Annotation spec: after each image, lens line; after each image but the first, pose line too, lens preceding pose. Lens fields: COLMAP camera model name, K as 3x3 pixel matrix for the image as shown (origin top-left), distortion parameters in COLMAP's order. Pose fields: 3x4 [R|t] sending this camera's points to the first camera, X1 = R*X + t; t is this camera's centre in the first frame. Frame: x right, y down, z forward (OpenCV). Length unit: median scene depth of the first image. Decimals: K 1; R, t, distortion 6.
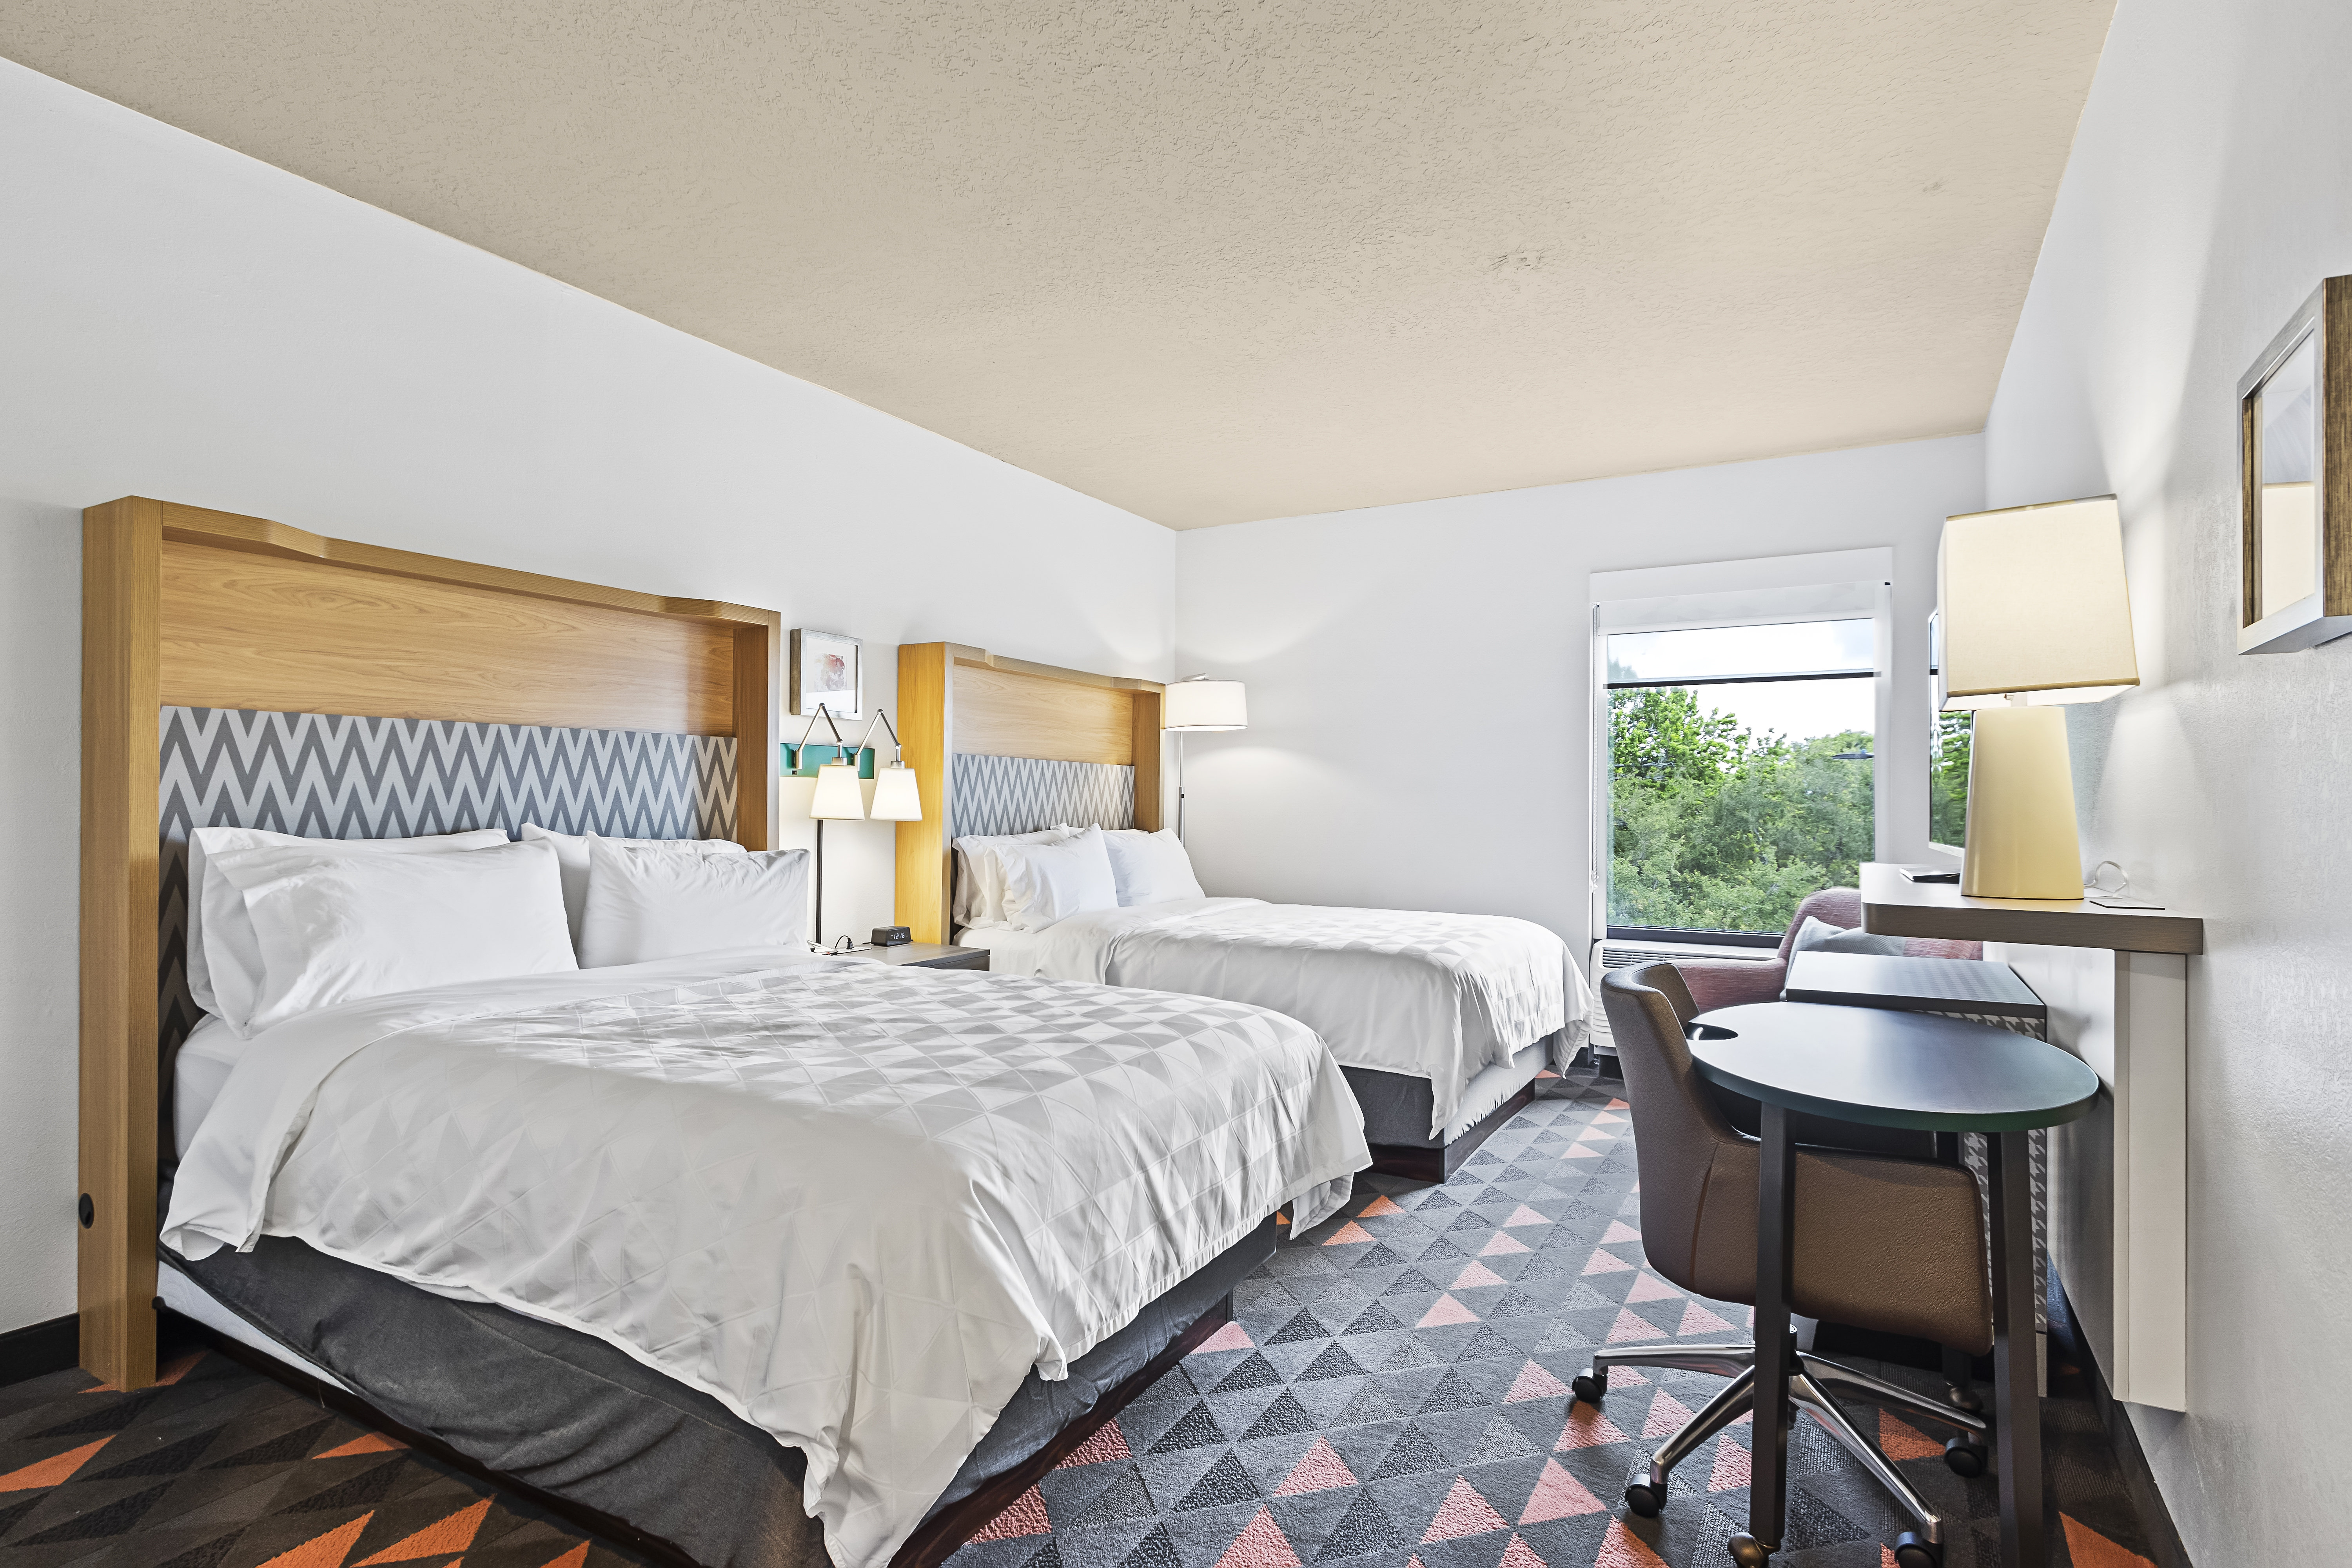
lens RADIAL K [[1254.4, 0, 1176.0], [0, 1254.4, 784.0], [0, 0, 1]] dist [0.001317, 0.000257]
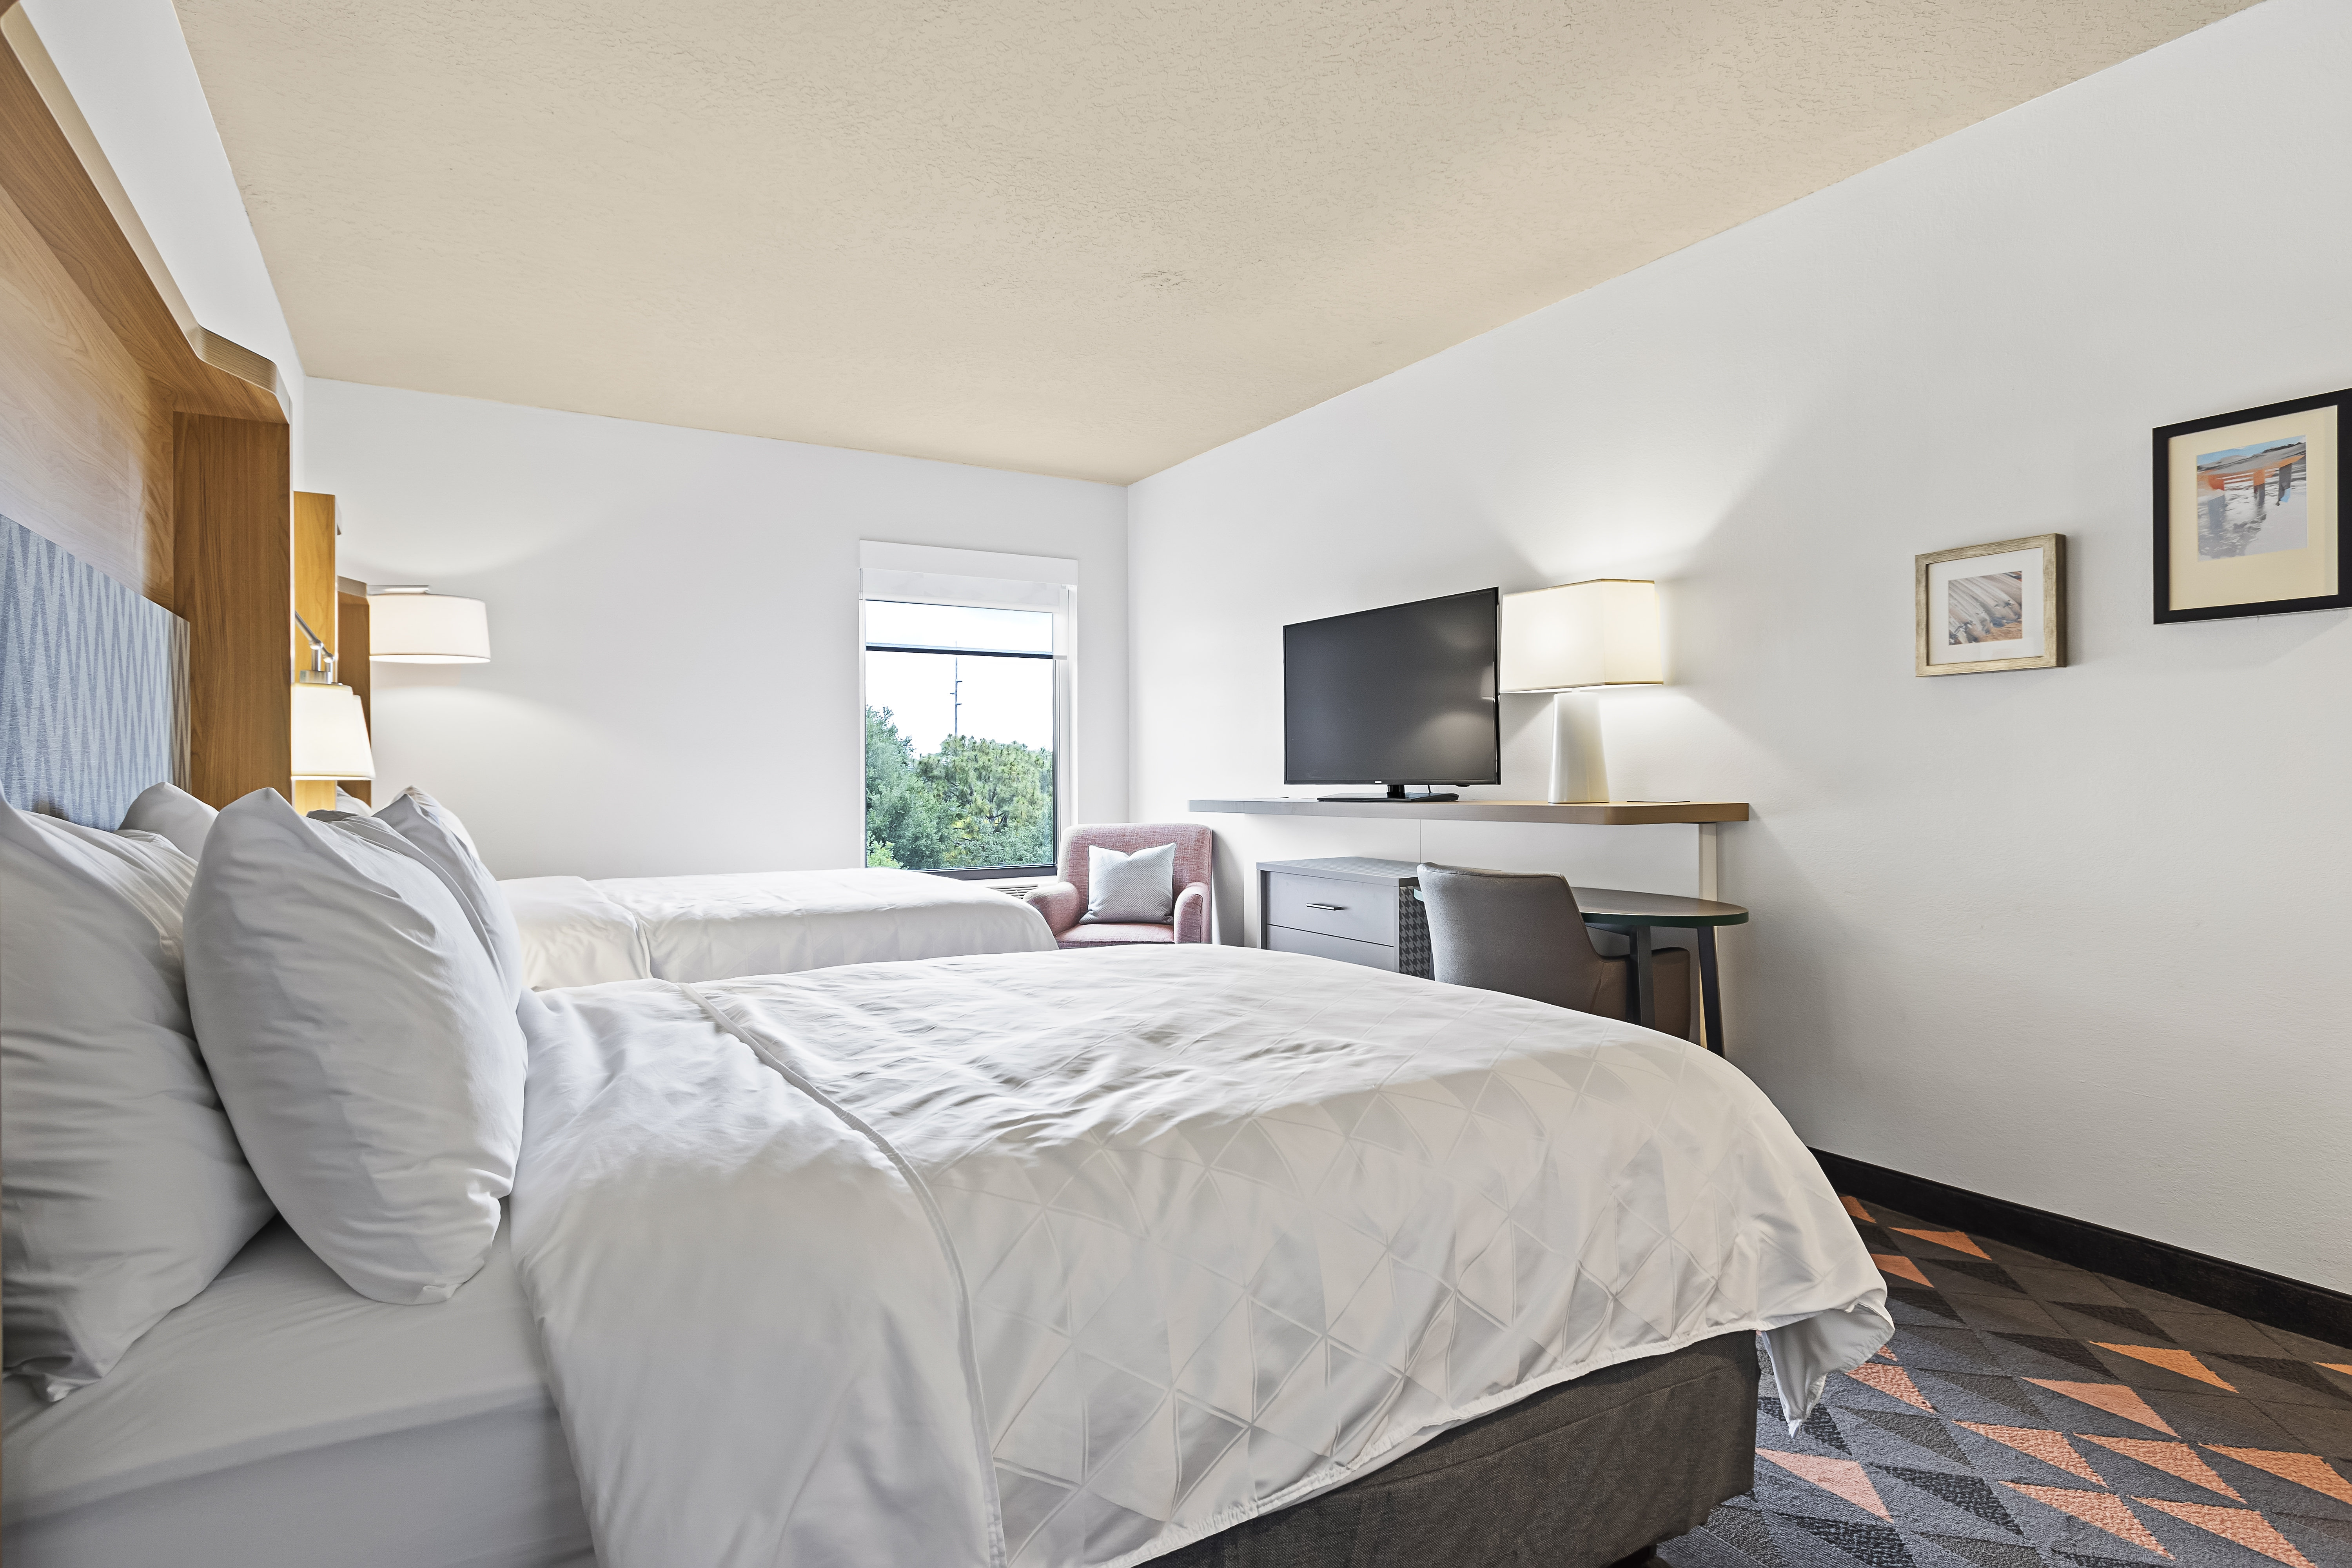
lens RADIAL K [[1172.5, 0, 1176.0], [0, 1172.5, 784.0], [0, 0, 1]] dist [-0.000322, 0.000009]
pose [[0.485849, -0.016618, 0.873885, -0.529903], [-0.008988, 0.999671, 0.024007, 0.016065], [-0.873996, -0.019518, 0.485540, 0.365978]]
